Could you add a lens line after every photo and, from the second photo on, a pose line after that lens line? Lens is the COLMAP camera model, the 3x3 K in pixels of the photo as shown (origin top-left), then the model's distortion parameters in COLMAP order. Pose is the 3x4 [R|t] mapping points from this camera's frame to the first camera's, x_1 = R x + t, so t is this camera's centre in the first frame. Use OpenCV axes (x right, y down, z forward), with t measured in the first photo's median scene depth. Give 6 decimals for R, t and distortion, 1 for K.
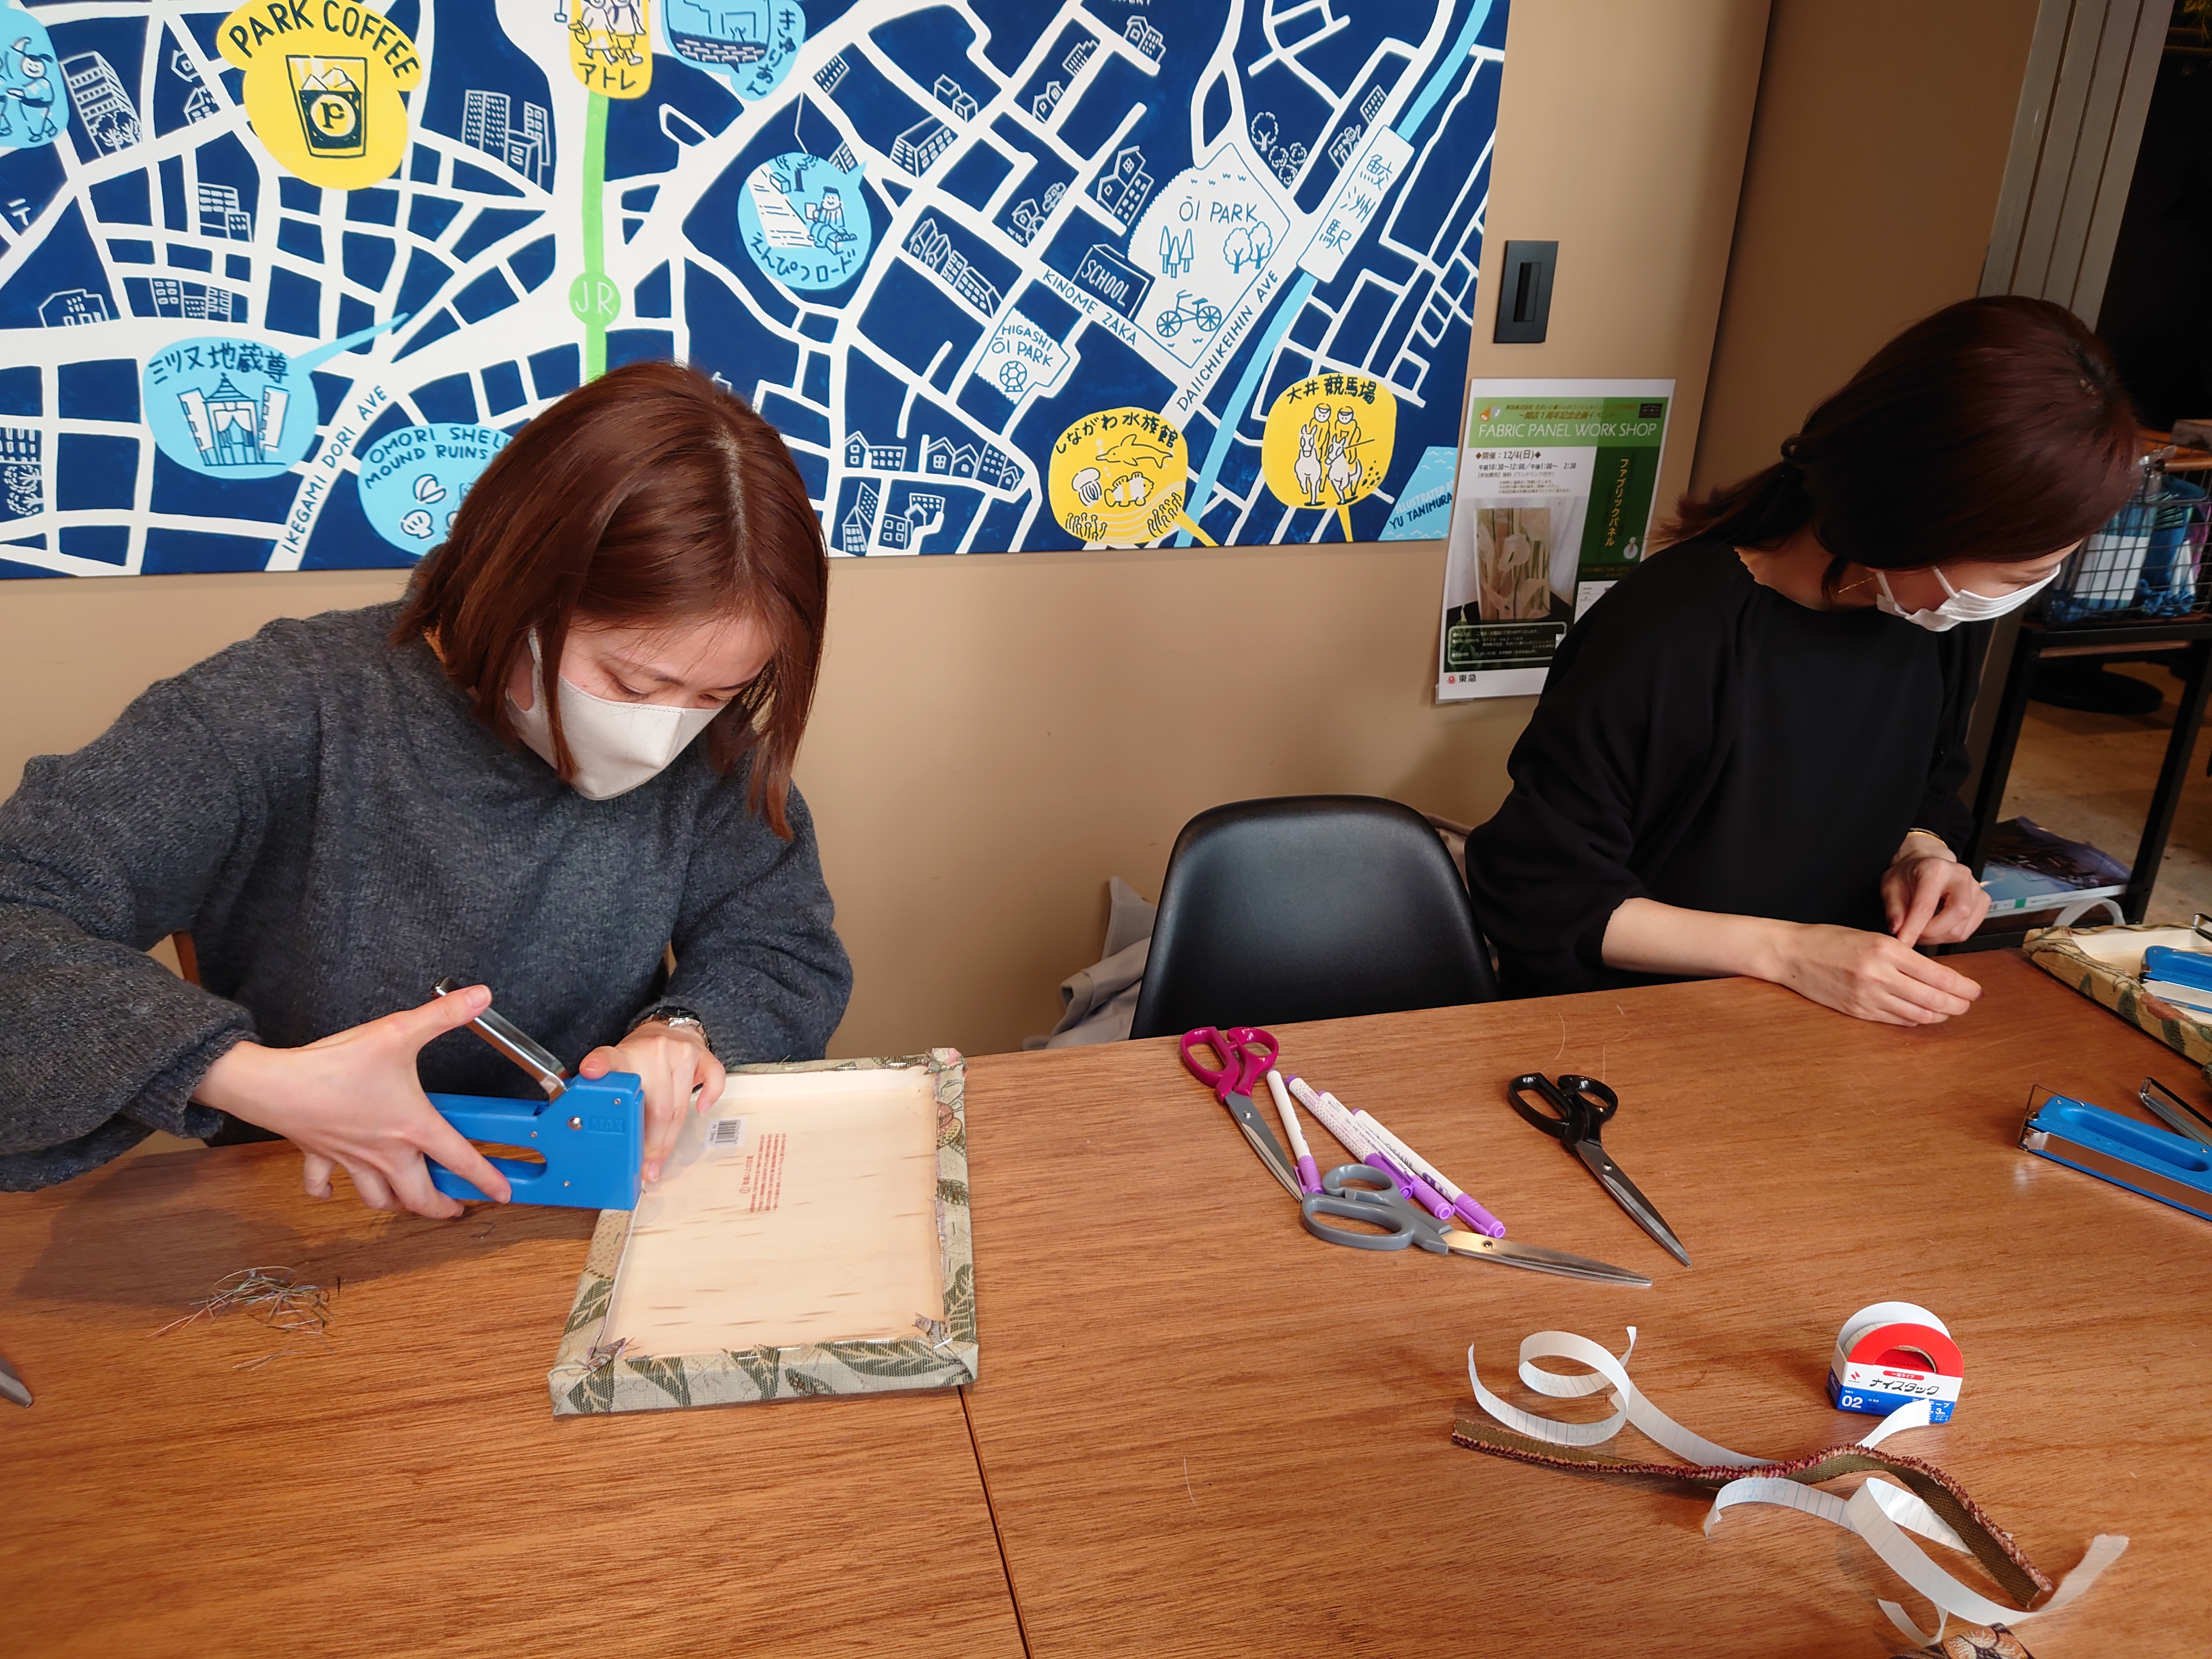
lens RADIAL K [[1797.5, 0, 1106.0], [0, 1797.5, 829.5], [0, 0, 1]] dist [0.090949, -0.140712]
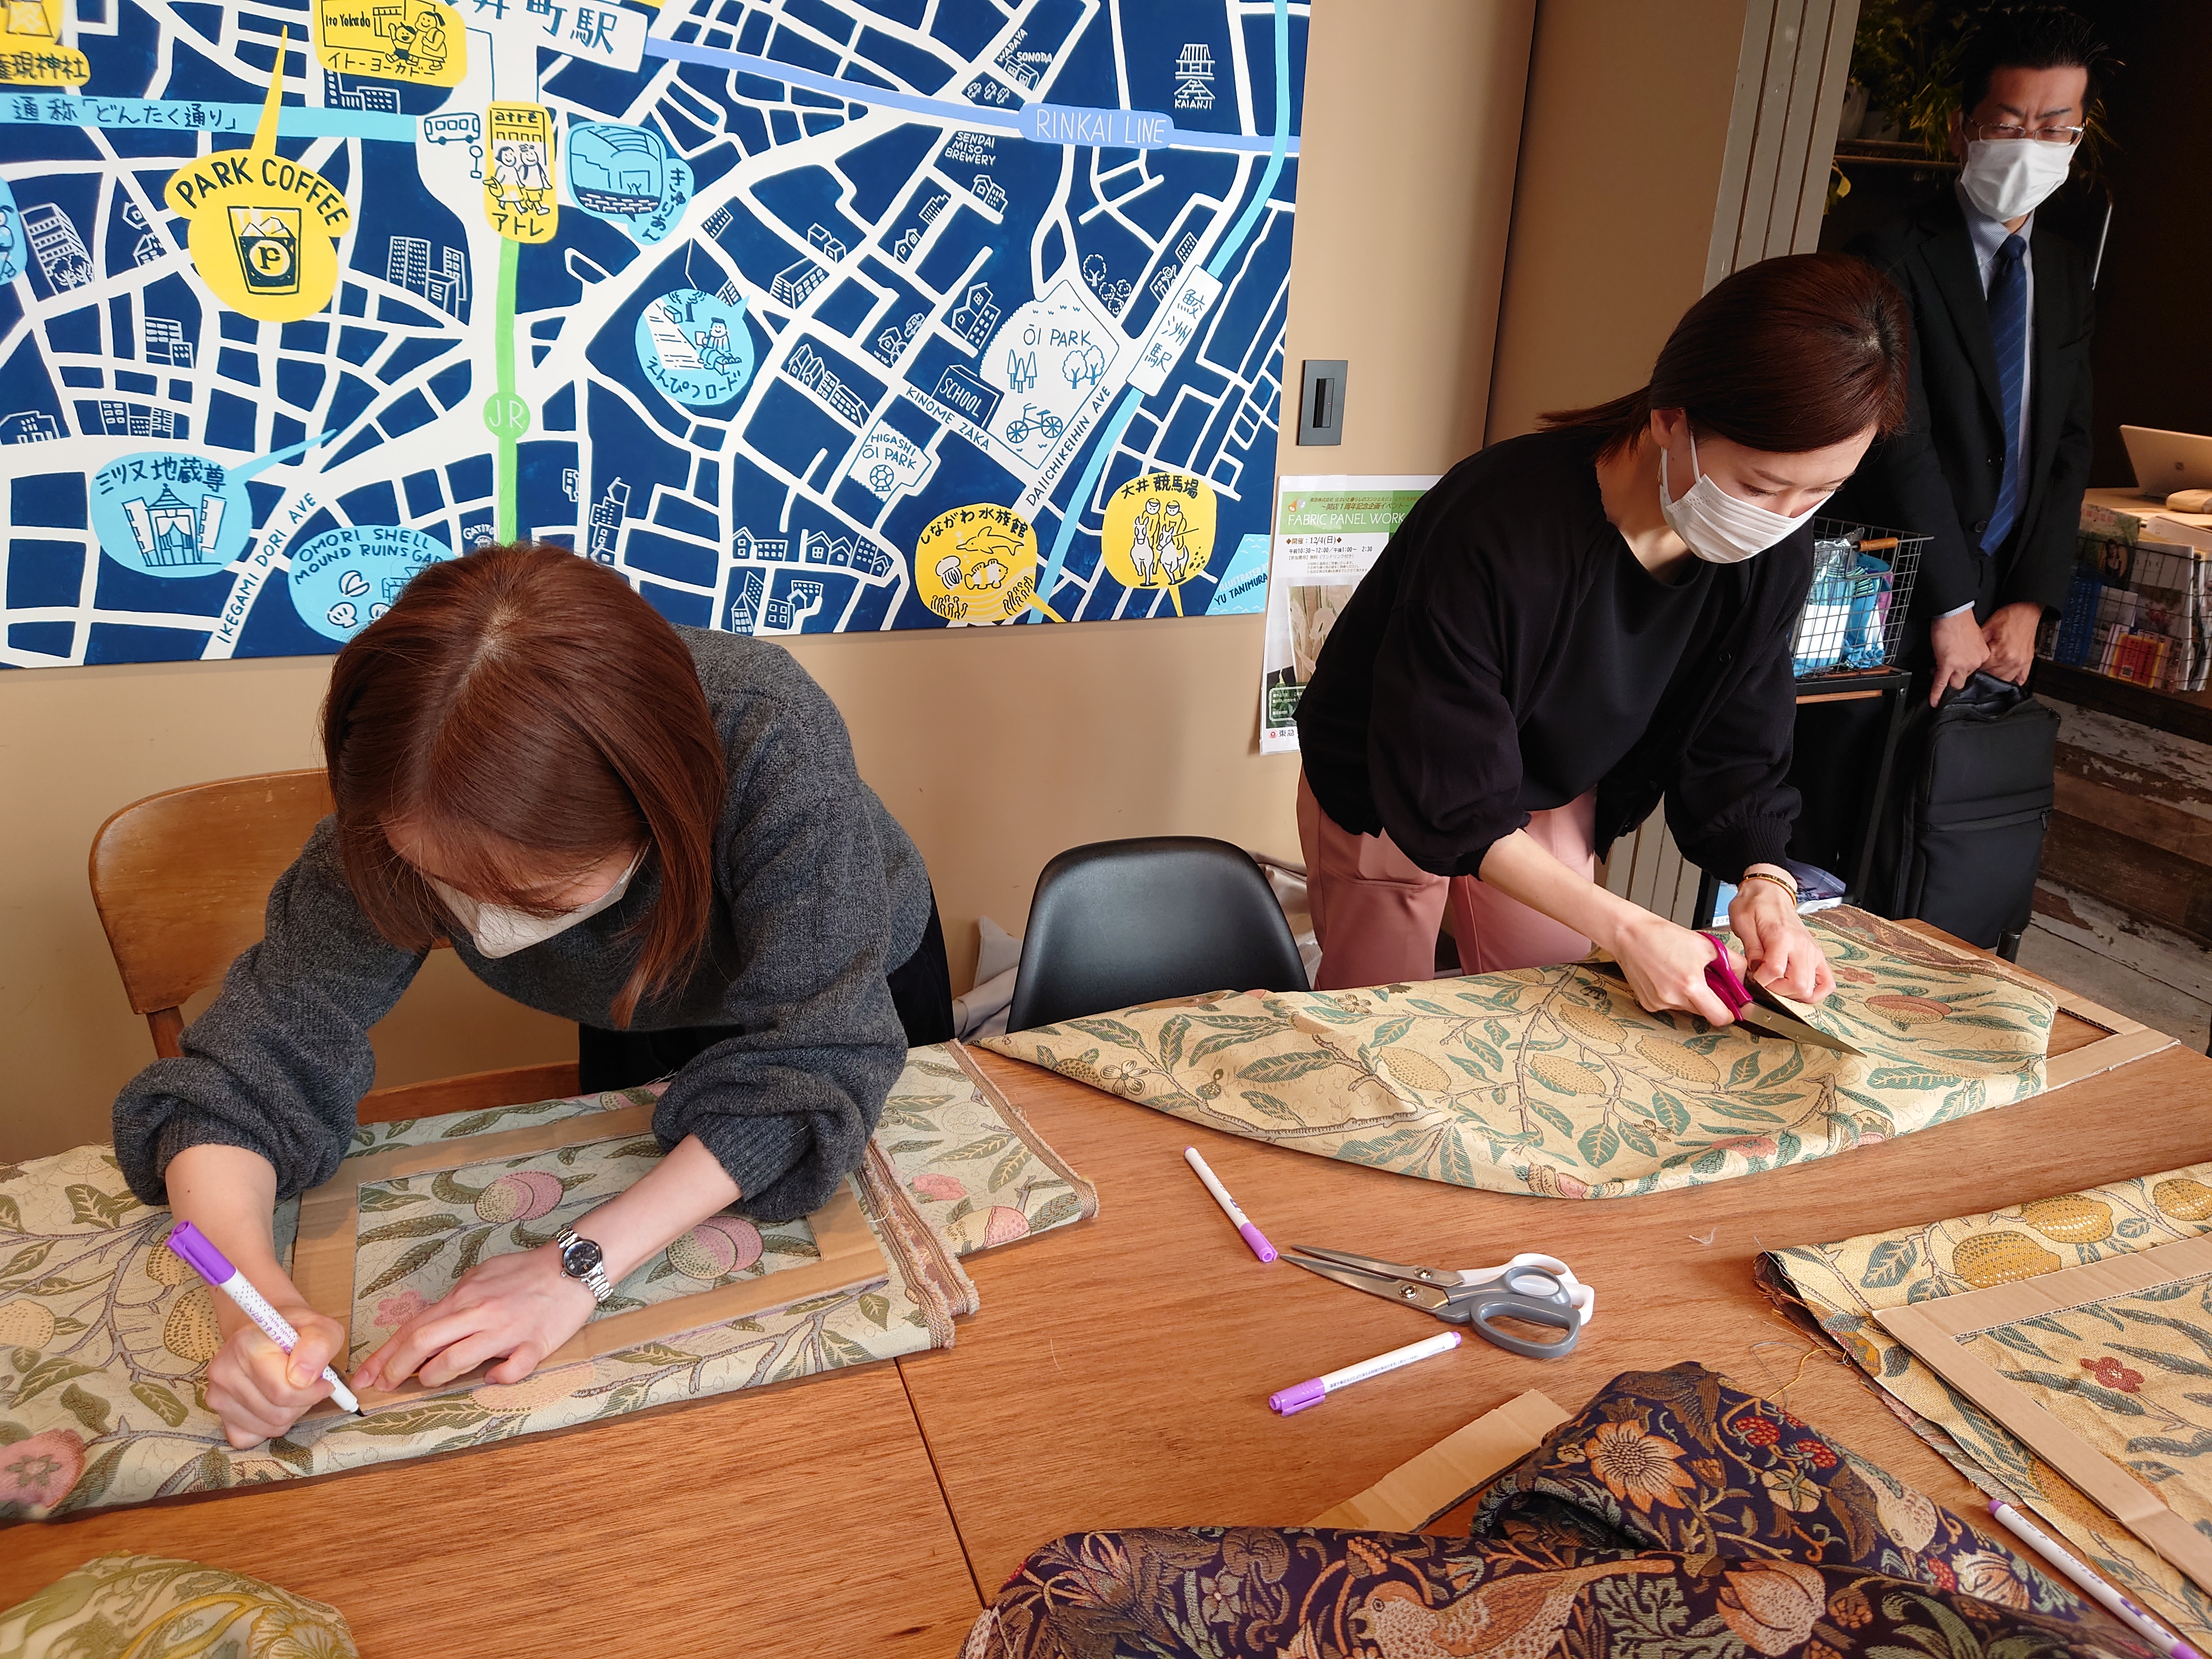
lens RADIAL K [[1797.5, 0, 1106.0], [0, 1797.5, 829.5], [0, 0, 1]] dist [0.090949, -0.140712]
pose [[0.996720, -0.025164, 0.076910, -0.003729], [0.027498, 0.999188, -0.029437, 0.008581], [-0.076107, 0.031455, 0.996603, -0.144793]]
